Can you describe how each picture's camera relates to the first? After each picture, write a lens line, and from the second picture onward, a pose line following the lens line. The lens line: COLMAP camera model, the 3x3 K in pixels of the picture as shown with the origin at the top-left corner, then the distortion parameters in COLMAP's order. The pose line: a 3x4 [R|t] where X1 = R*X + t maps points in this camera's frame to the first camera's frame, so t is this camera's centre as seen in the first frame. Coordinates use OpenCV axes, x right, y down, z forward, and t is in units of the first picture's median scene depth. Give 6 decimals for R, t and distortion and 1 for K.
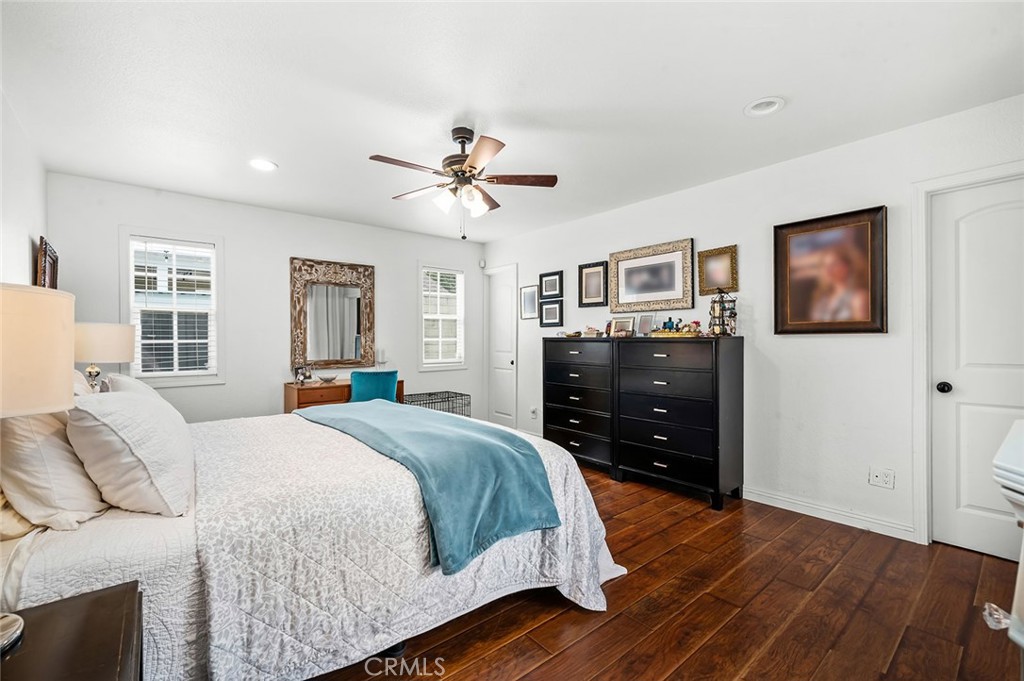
lens RADIAL K [[431.6, 0, 512.0], [0, 431.6, 340.5], [0, 0, 1]] dist [0.002074, 0.000318]
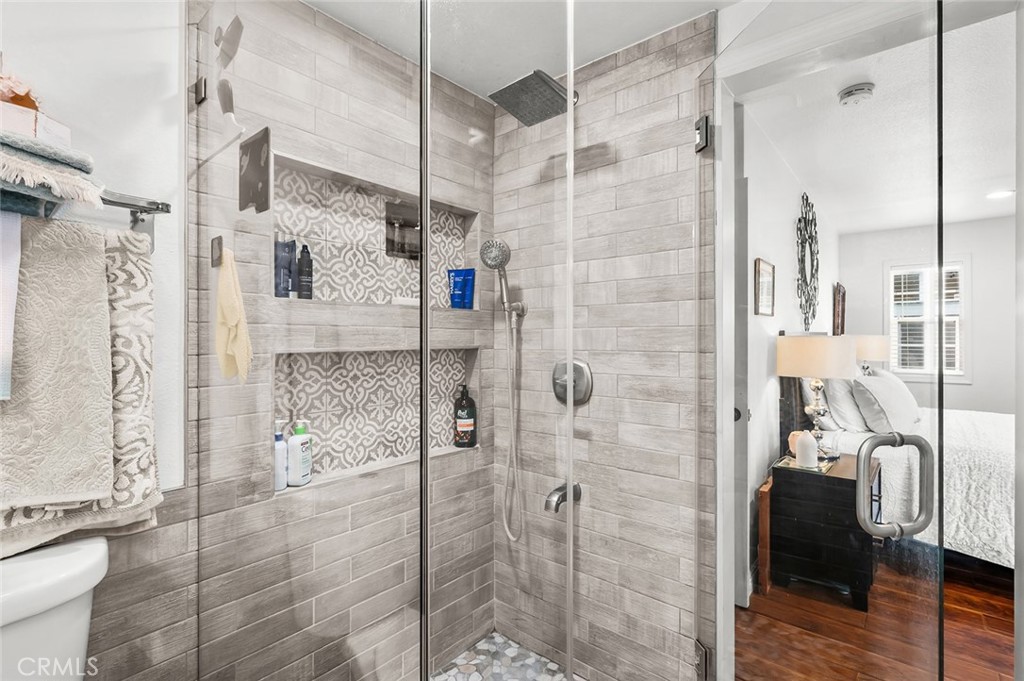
lens RADIAL K [[479.5, 0, 512.0], [0, 479.5, 340.5], [0, 0, 1]] dist [-0.000583, 0.000088]
pose [[0.164293, 0.012159, -0.986337, 0.878245], [-0.001137, 0.999926, 0.012137, -0.062536], [0.986411, -0.000872, 0.164295, -0.898714]]
